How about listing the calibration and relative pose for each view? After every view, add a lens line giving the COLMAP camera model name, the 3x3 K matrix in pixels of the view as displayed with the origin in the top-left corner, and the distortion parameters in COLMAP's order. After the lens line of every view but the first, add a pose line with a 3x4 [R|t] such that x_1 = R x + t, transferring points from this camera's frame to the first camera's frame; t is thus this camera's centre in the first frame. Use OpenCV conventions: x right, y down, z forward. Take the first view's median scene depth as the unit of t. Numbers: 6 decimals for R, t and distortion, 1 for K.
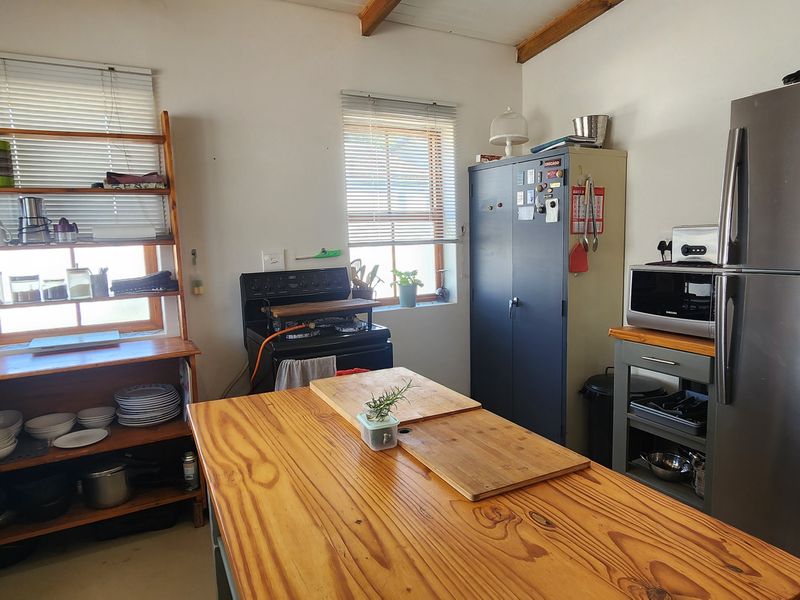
lens RADIAL K [[526.7, 0, 401.5], [0, 526.7, 301.2], [0, 0, 1]] dist [-0.004036, -0.000737]
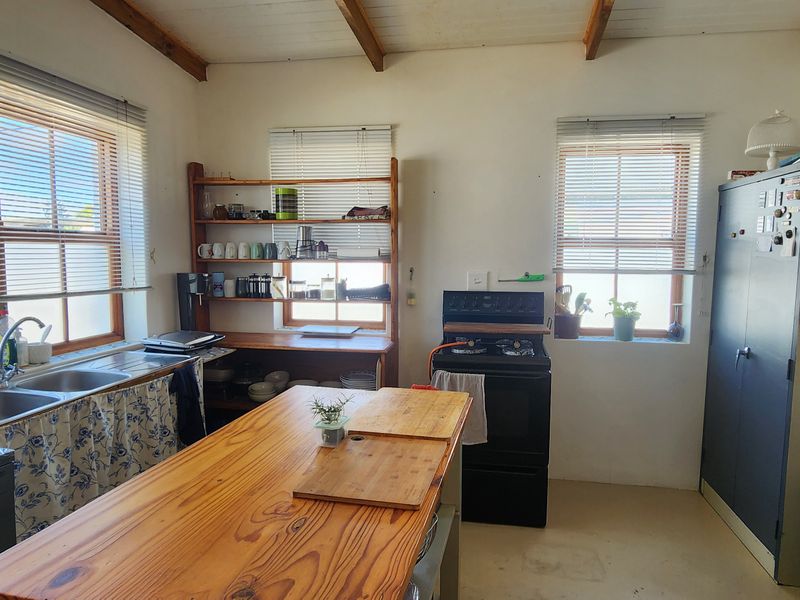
lens RADIAL K [[518.2, 0, 403.5], [0, 518.2, 298.7], [0, 0, 1]] dist [0.000319, 0.001061]
pose [[0.778390, 0.090287, -0.621254, 0.346418], [-0.106154, 0.994283, 0.011495, -0.039941], [0.618741, 0.057001, 0.783525, 0.060783]]
